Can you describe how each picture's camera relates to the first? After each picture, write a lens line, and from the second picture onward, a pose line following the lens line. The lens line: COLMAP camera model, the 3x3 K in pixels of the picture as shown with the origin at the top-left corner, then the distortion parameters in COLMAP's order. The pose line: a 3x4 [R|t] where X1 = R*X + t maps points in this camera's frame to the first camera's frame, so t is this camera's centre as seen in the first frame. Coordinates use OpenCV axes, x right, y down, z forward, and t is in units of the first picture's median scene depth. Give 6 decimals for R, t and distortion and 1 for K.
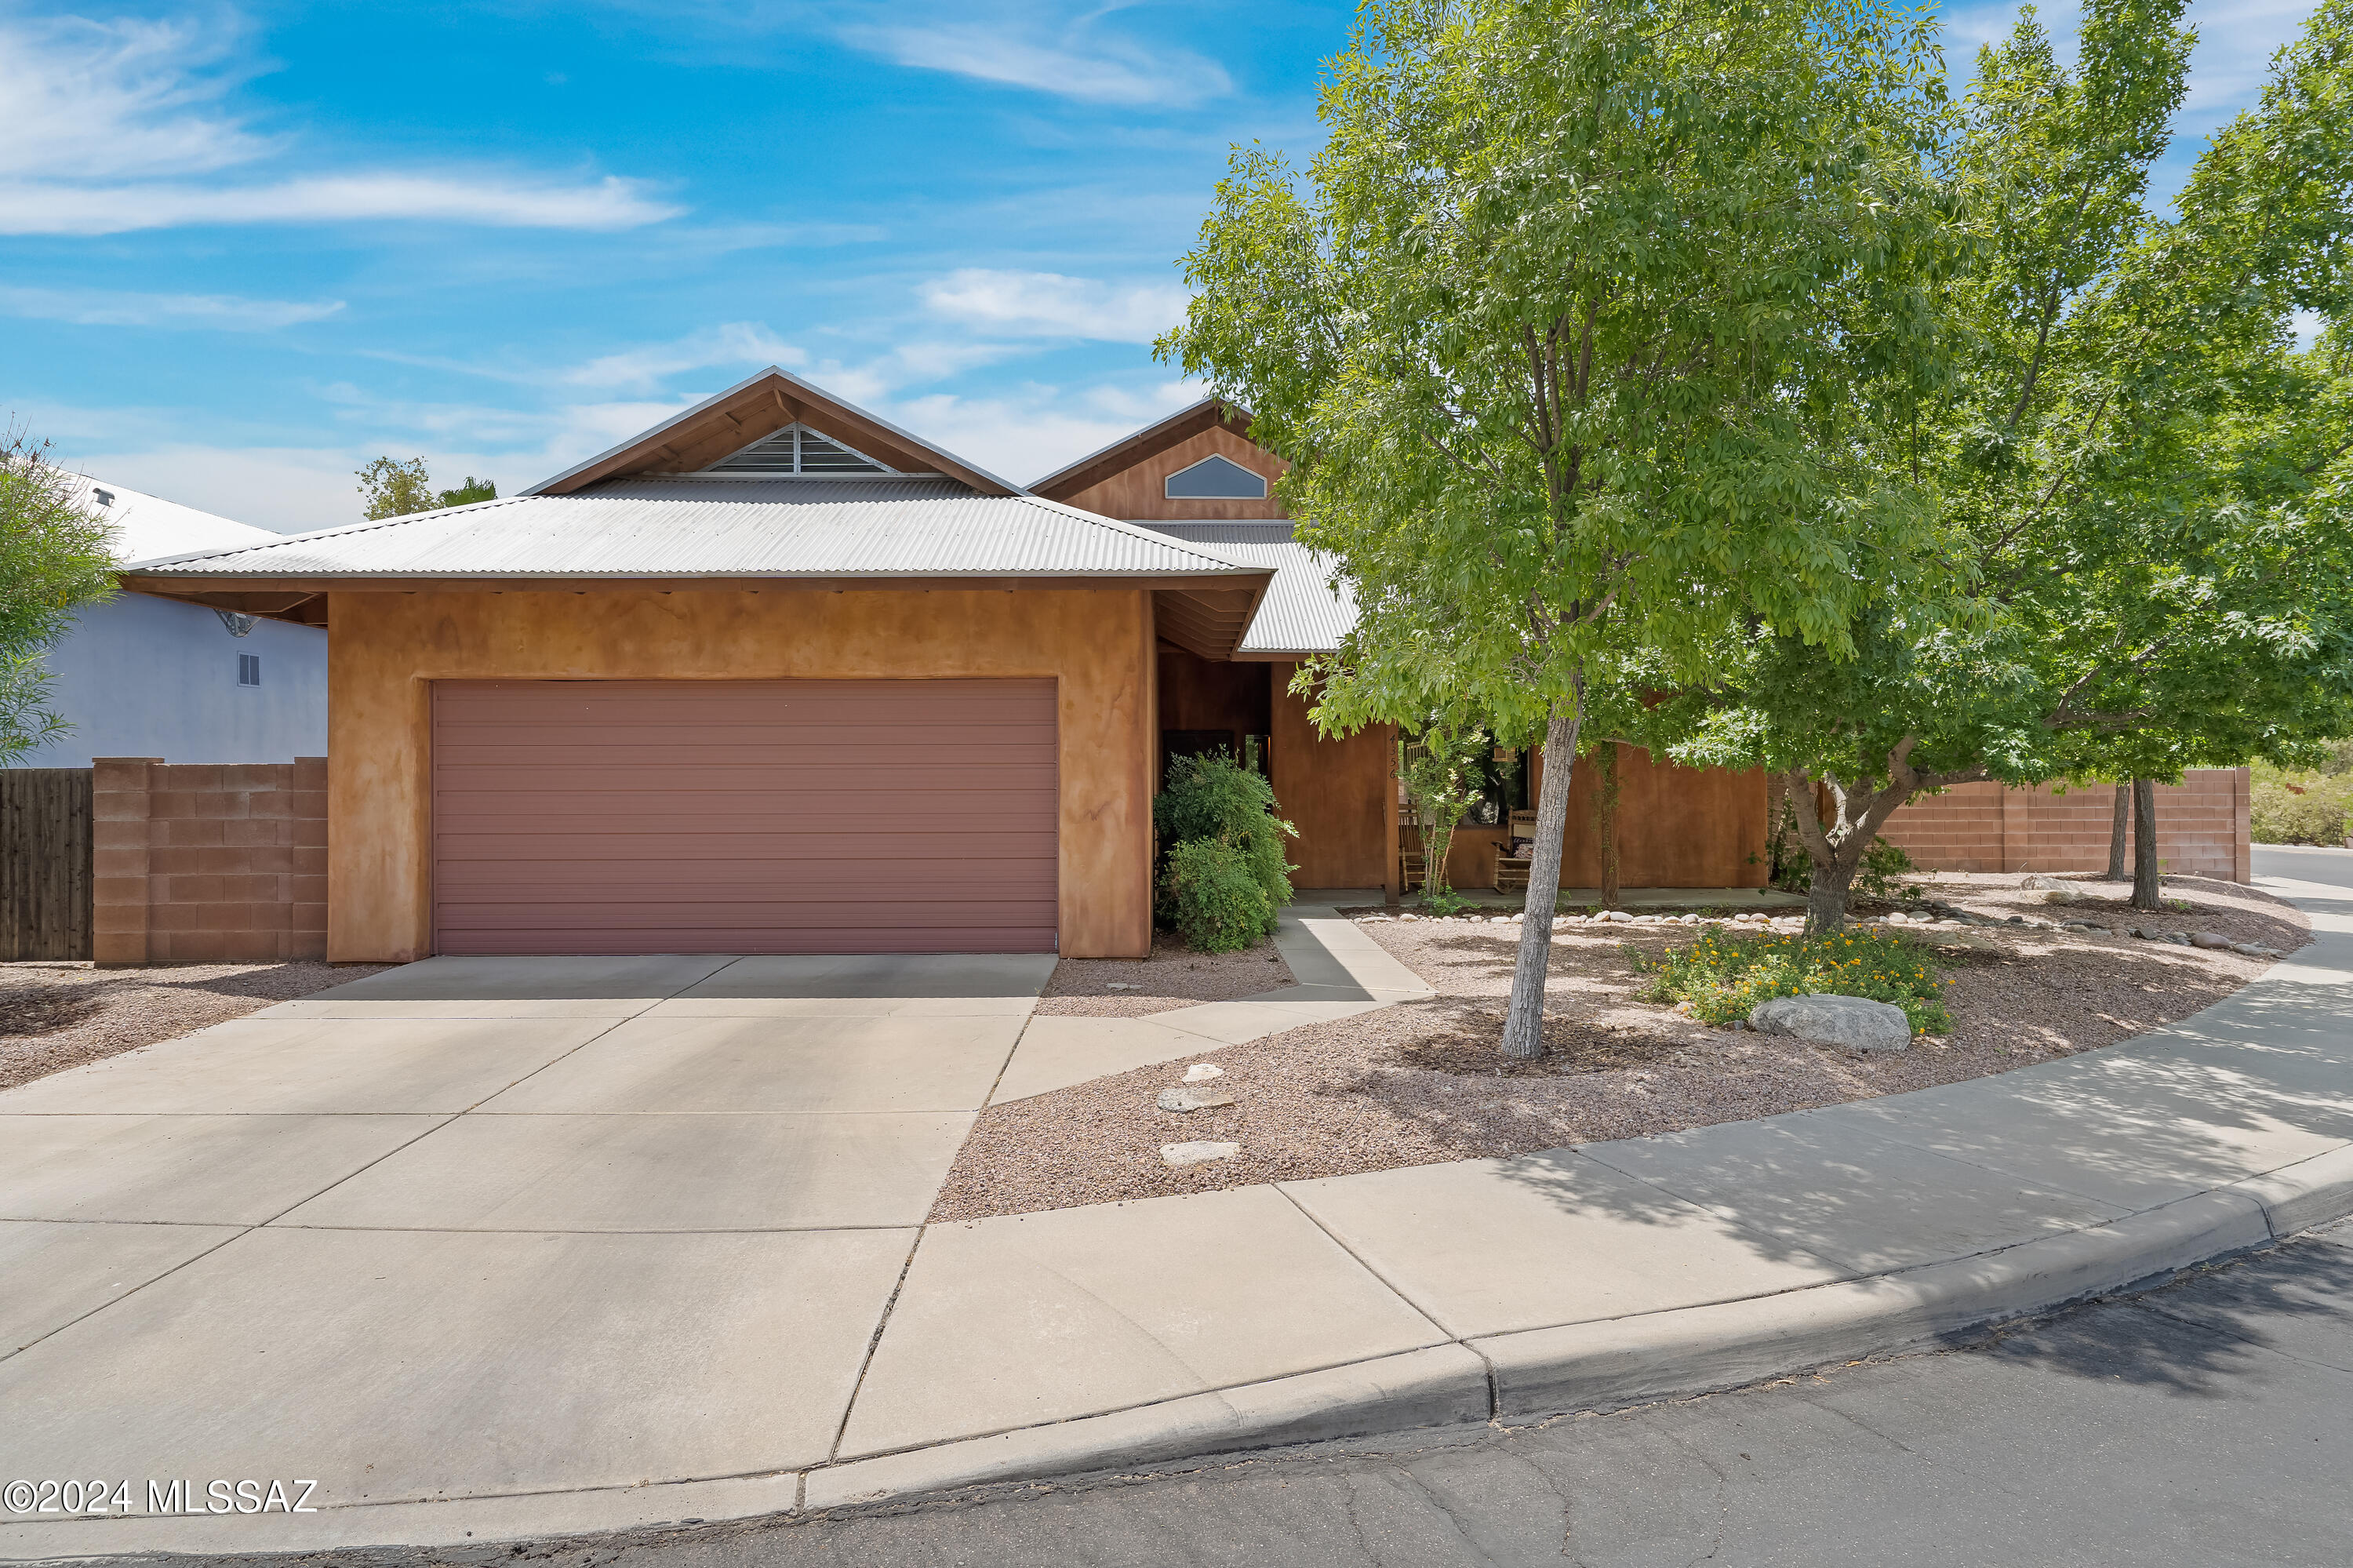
lens RADIAL K [[1298.7, 0, 1177.0], [0, 1298.7, 777.6], [0, 0, 1]] dist [0.000300, 0.000696]
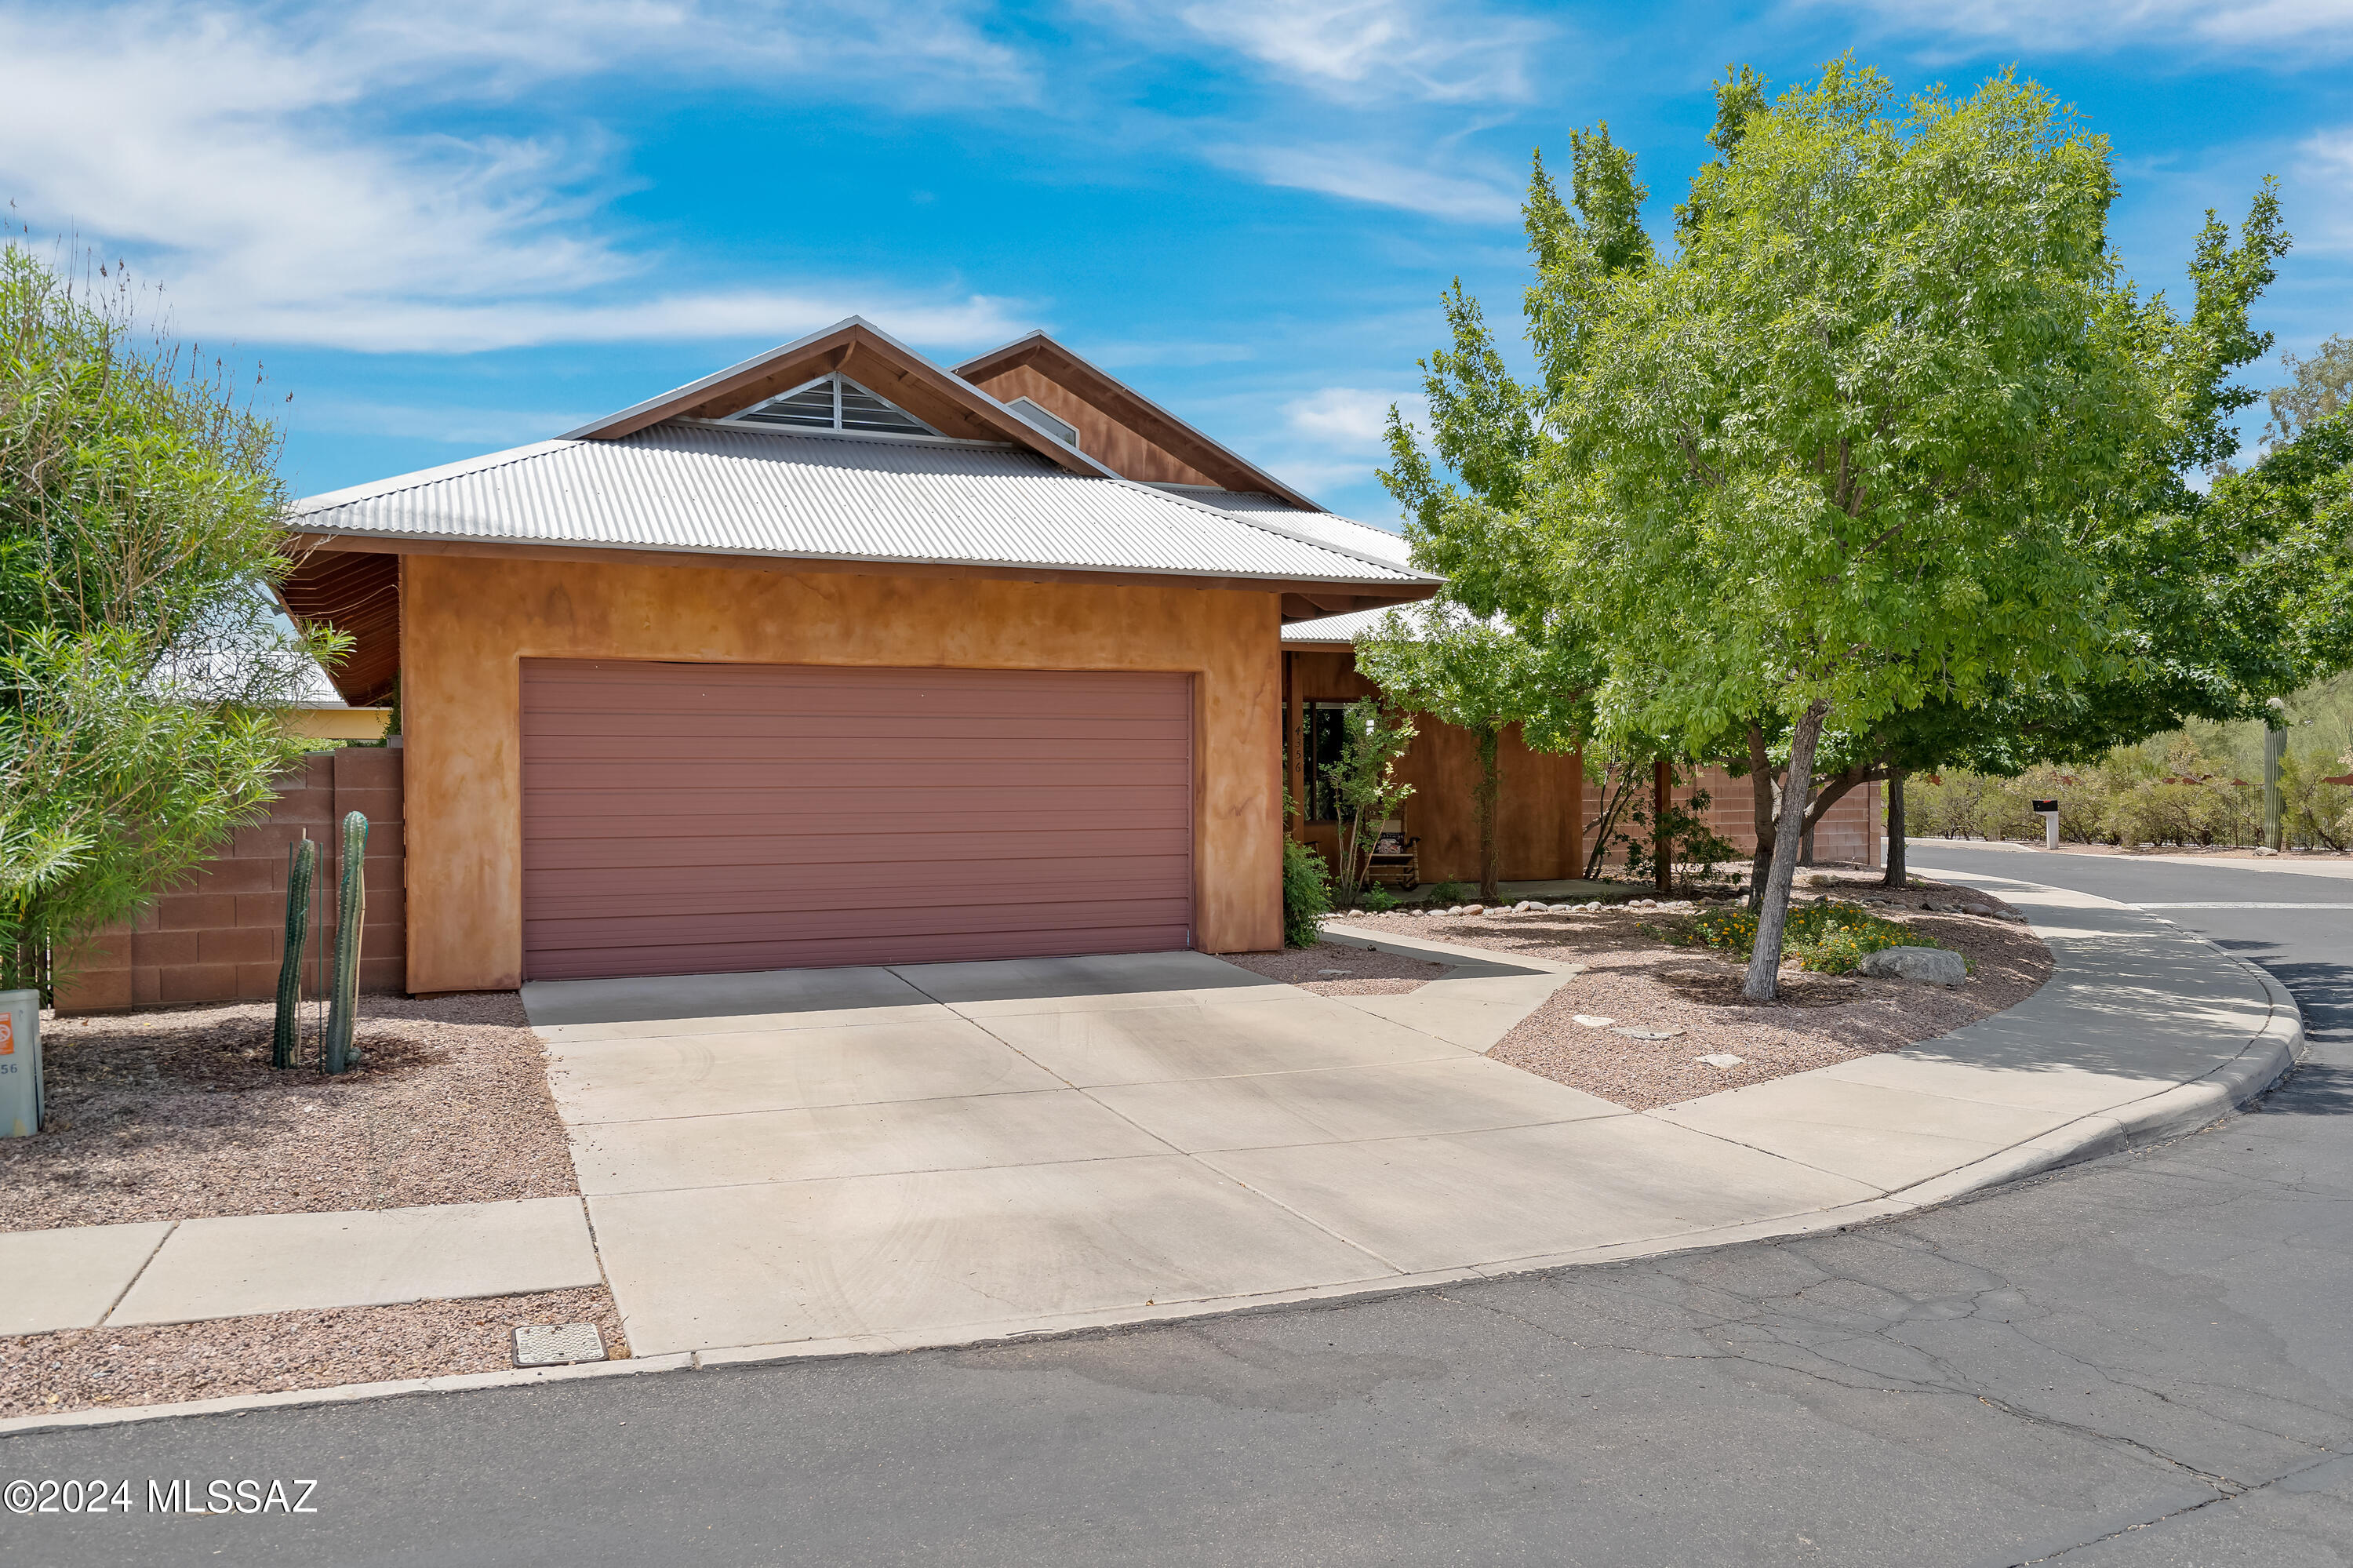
lens RADIAL K [[1740.6, 0, 1176.0], [0, 1740.6, 787.3], [0, 0, 1]] dist [0.001349, -0.002122]
pose [[0.920416, -0.002696, 0.390930, -0.635166], [-0.002646, 0.999910, 0.013125, -0.006871], [-0.390930, -0.013115, 0.920327, -0.221681]]
